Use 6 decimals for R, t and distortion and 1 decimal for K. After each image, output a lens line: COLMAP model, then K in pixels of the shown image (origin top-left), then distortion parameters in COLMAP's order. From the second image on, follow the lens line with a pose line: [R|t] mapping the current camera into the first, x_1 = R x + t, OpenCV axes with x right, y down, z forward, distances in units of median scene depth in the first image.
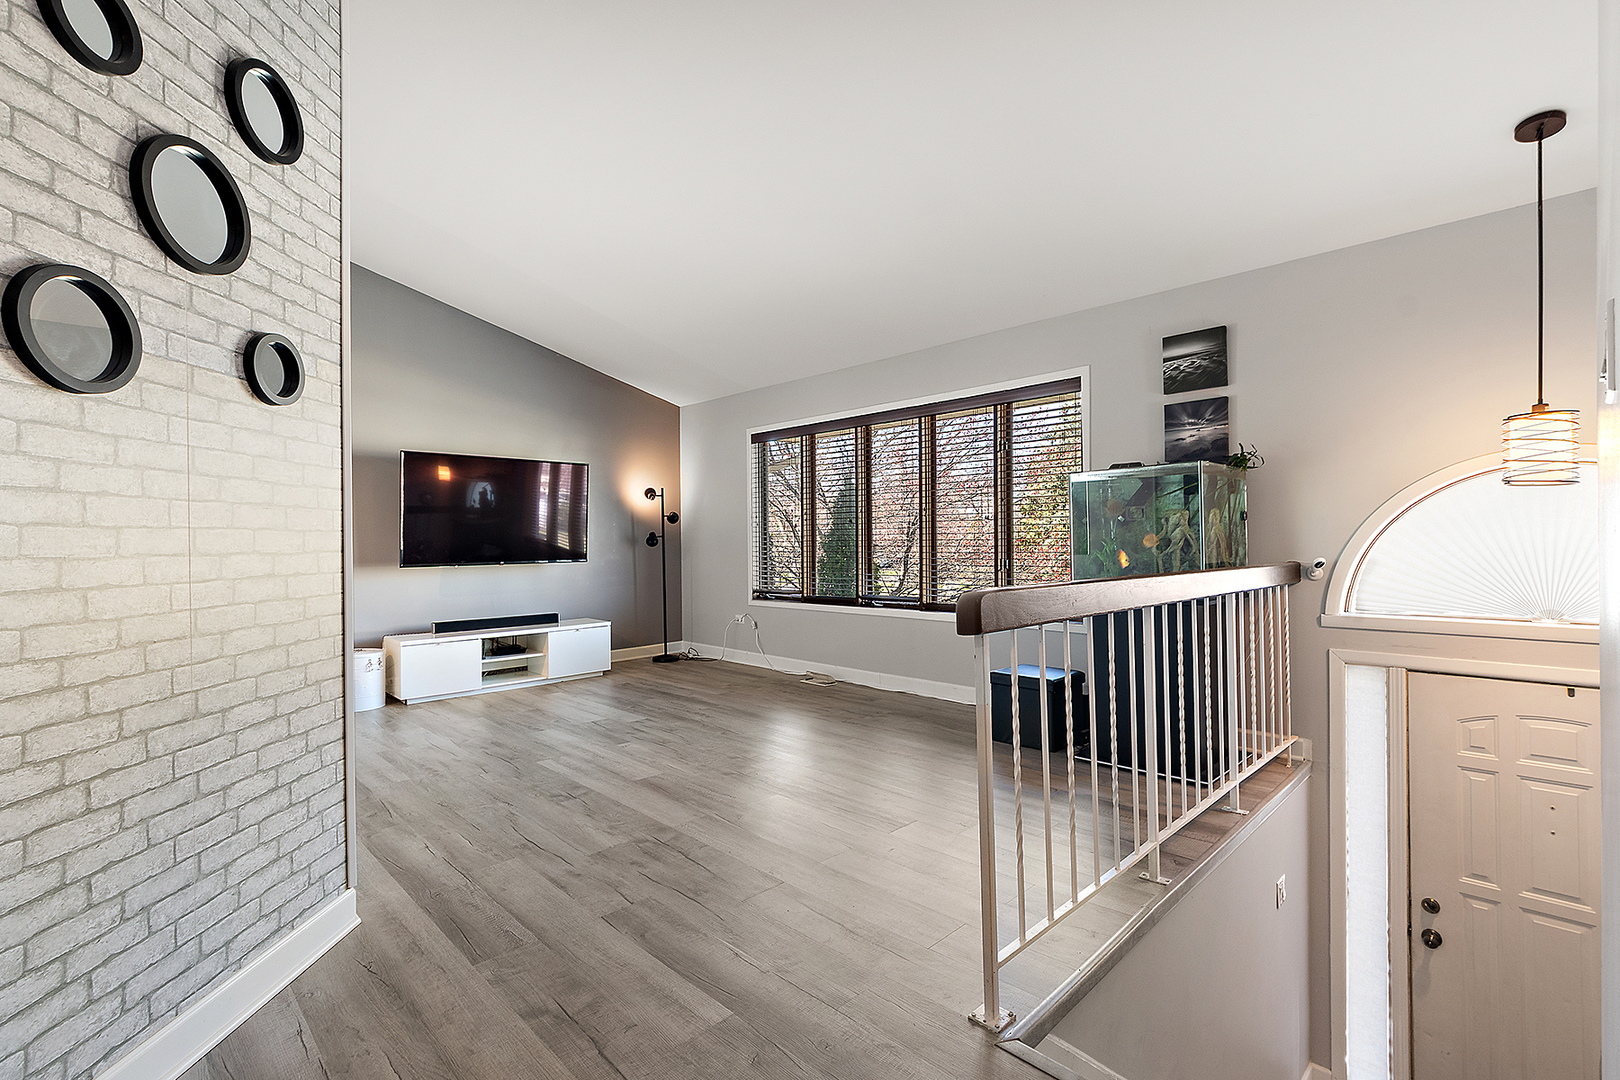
lens RADIAL K [[730.4, 0, 803.0], [0, 730.4, 545.9], [0, 0, 1]] dist [-0.001263, -0.001464]
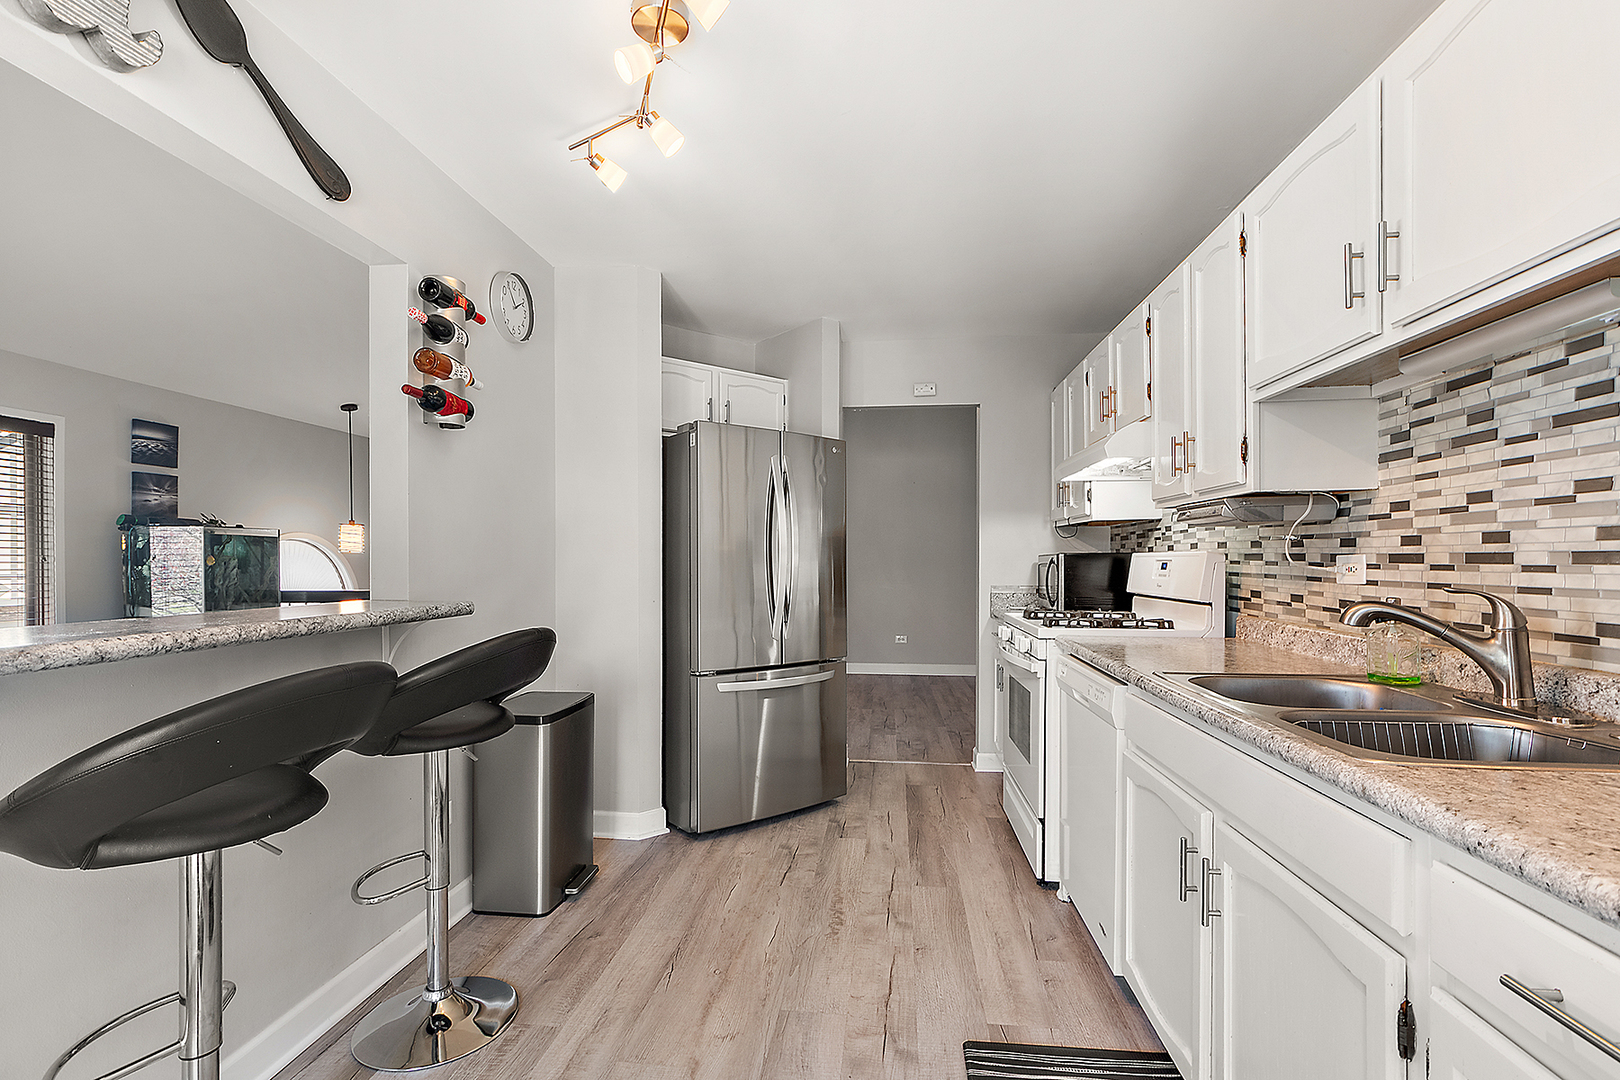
lens RADIAL K [[730.4, 0, 809.2], [0, 730.4, 566.5], [0, 0, 1]] dist [-0.001263, -0.001464]
pose [[-0.640270, 0.006192, 0.768125, -1.056950], [0.011599, 0.999931, 0.001607, -0.012369], [-0.768063, 0.009939, -0.640298, 0.774300]]
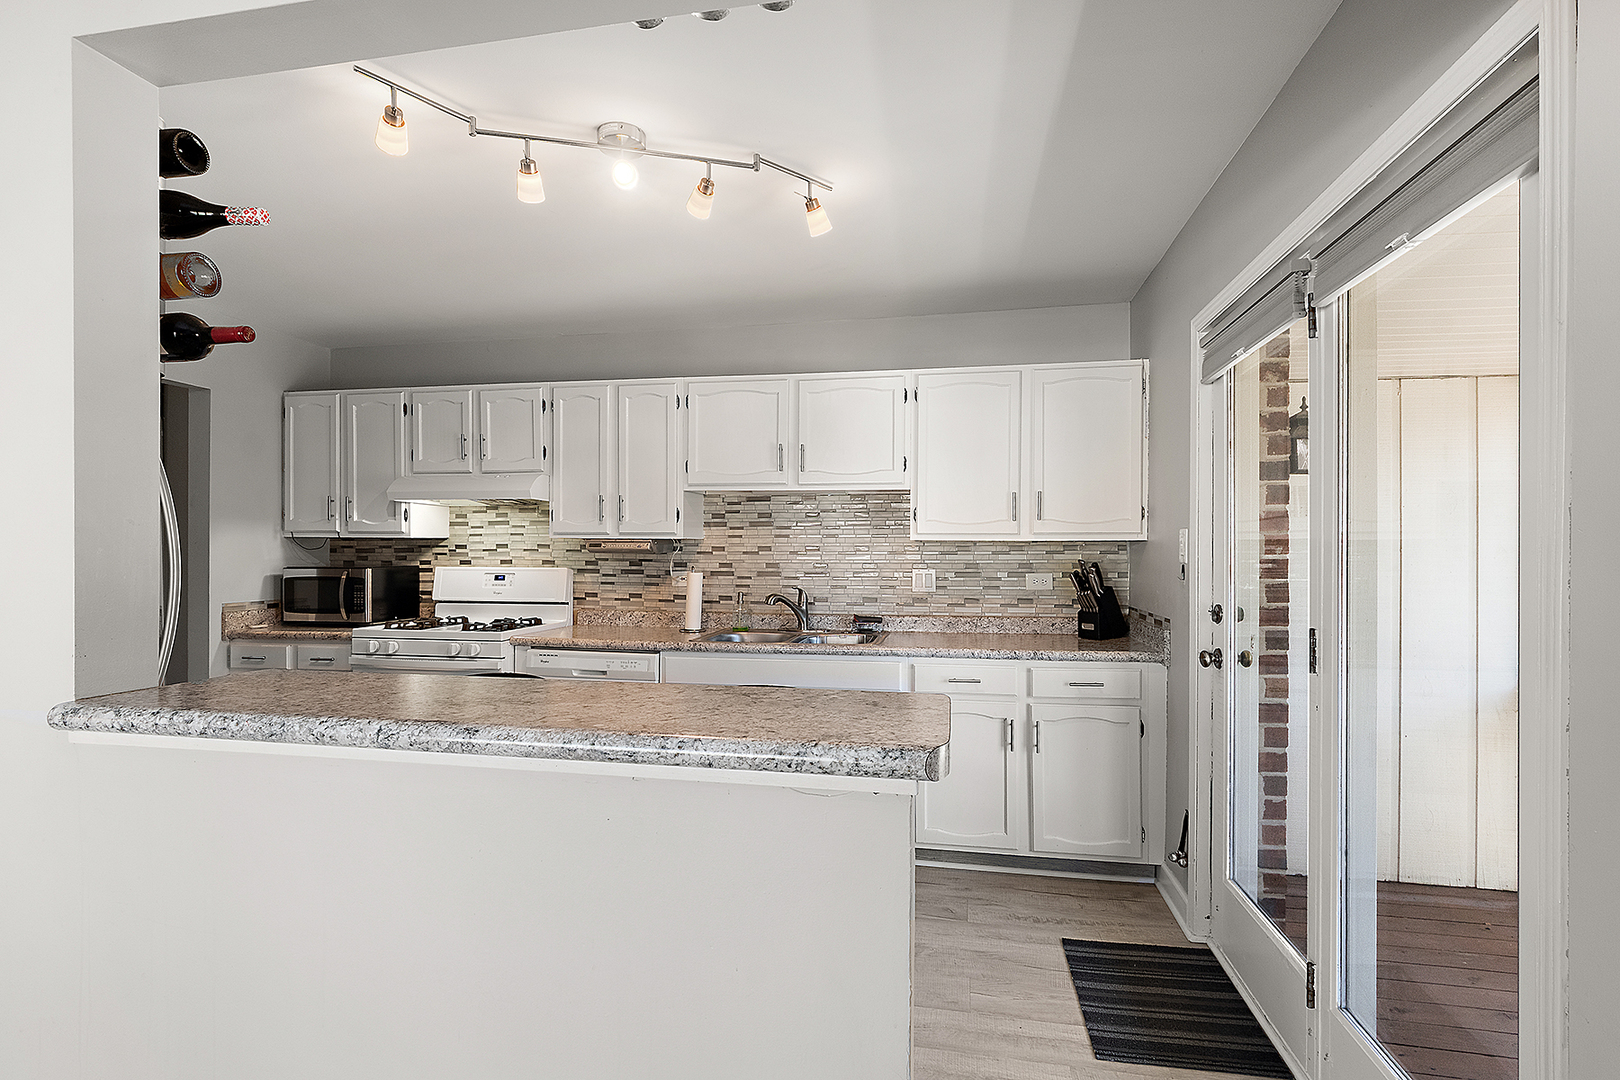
lens RADIAL K [[730.4, 0, 821.3], [0, 730.4, 552.7], [0, 0, 1]] dist [-0.001263, -0.001464]
pose [[-0.813844, 0.009504, -0.581006, -0.584347], [0.004394, 0.999938, 0.010201, -0.043266], [0.581067, 0.005749, -0.813835, 1.016866]]
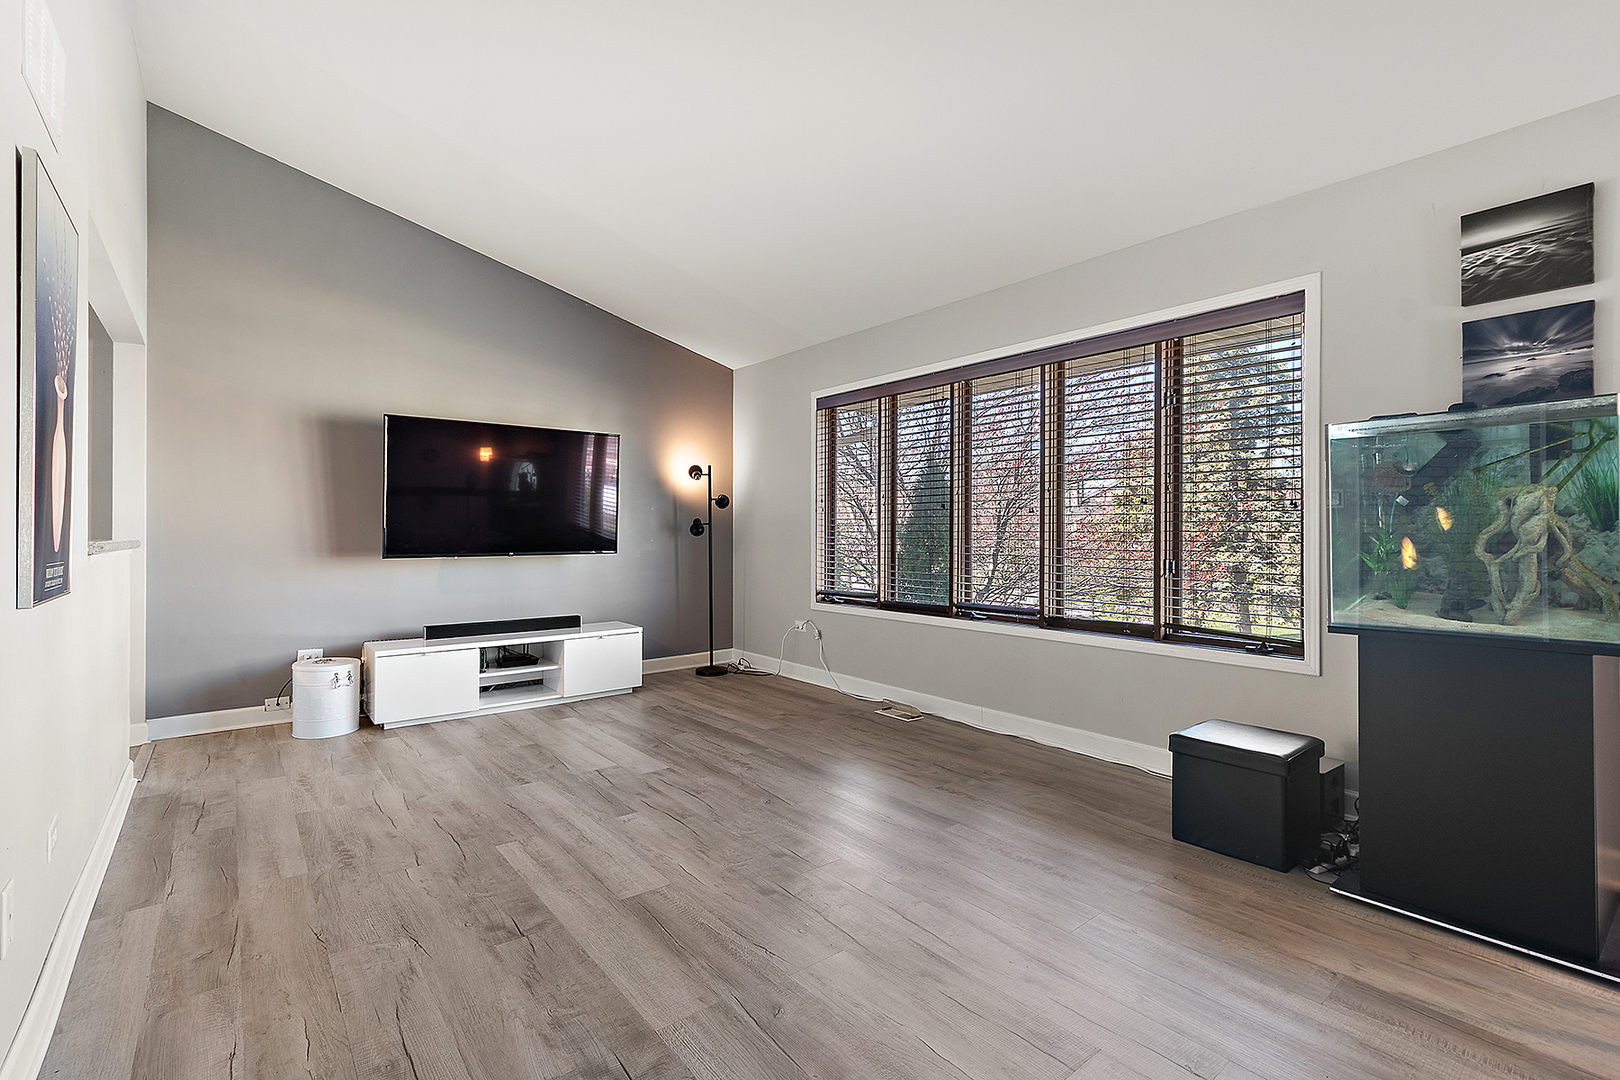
lens RADIAL K [[730.4, 0, 802.3], [0, 730.4, 537.5], [0, 0, 1]] dist [-0.001263, -0.001464]
pose [[0.995342, 0.011505, -0.095721, -0.010219], [-0.011240, 0.999931, 0.003309, -0.002054], [0.095753, -0.002218, 0.995403, 0.268959]]
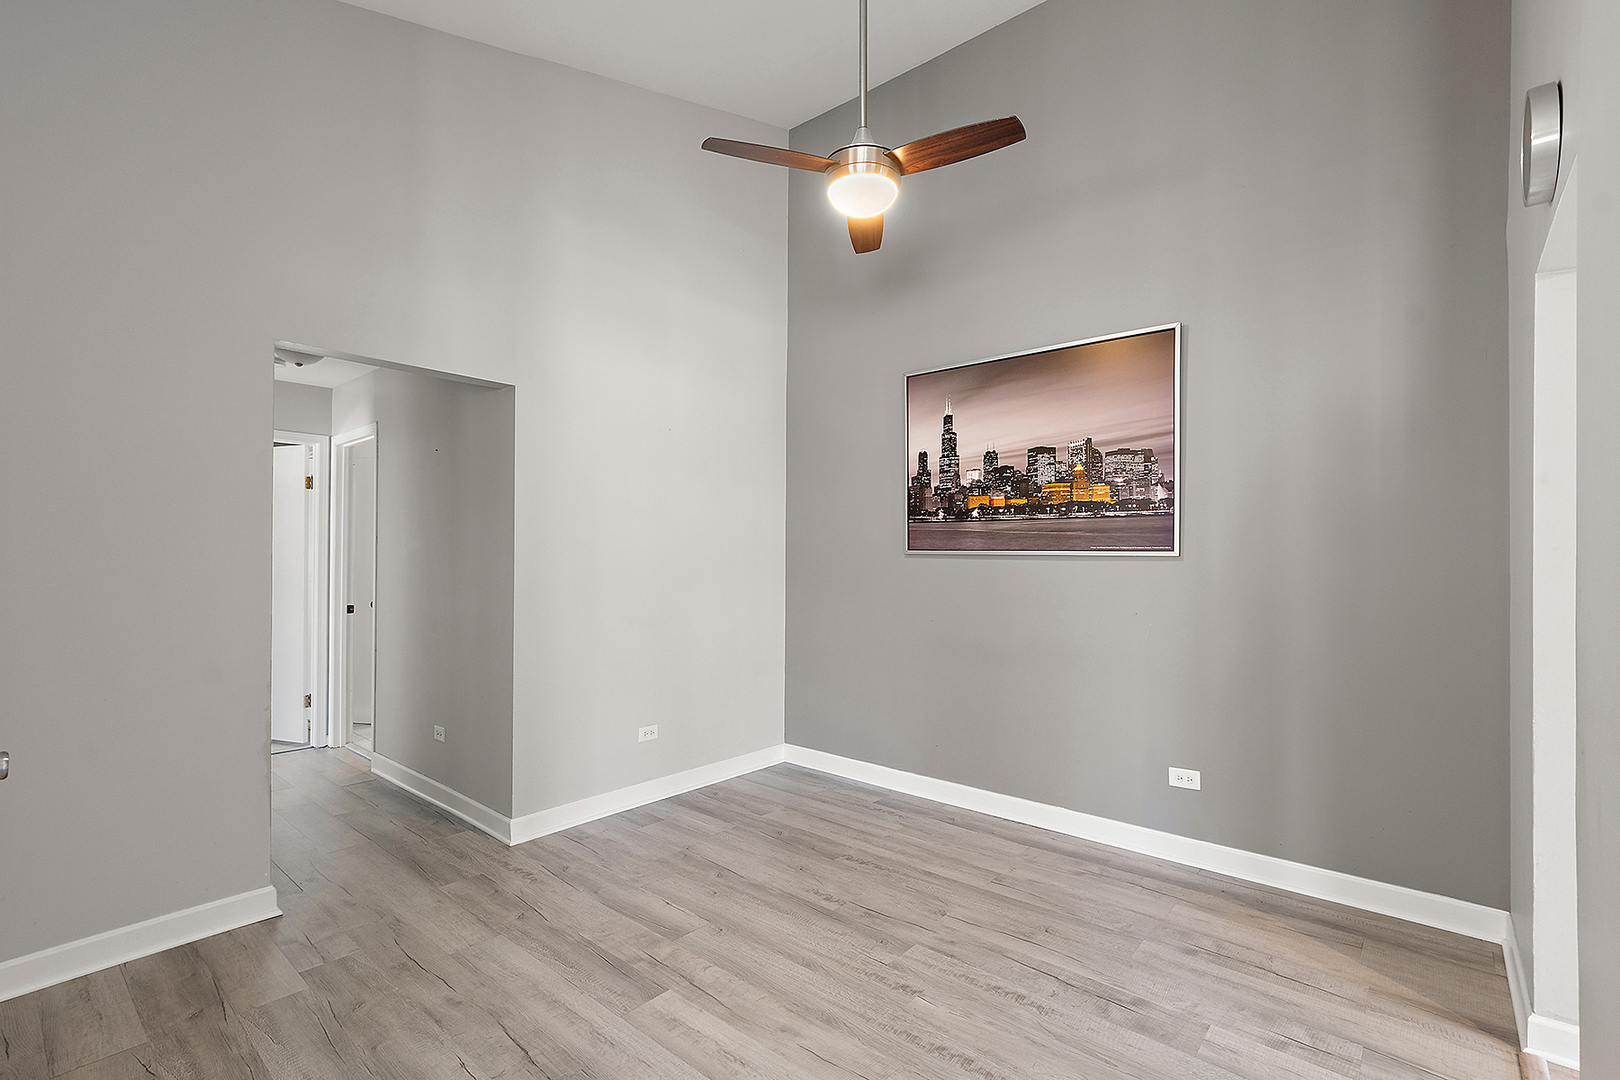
lens RADIAL K [[730.4, 0, 814.7], [0, 730.4, 544.8], [0, 0, 1]] dist [-0.001263, -0.001464]
pose [[-0.995341, 0.003657, -0.096346, -0.039588], [0.004623, 0.999941, -0.009806, -0.048375], [0.096305, -0.010206, -0.995300, 0.412755]]
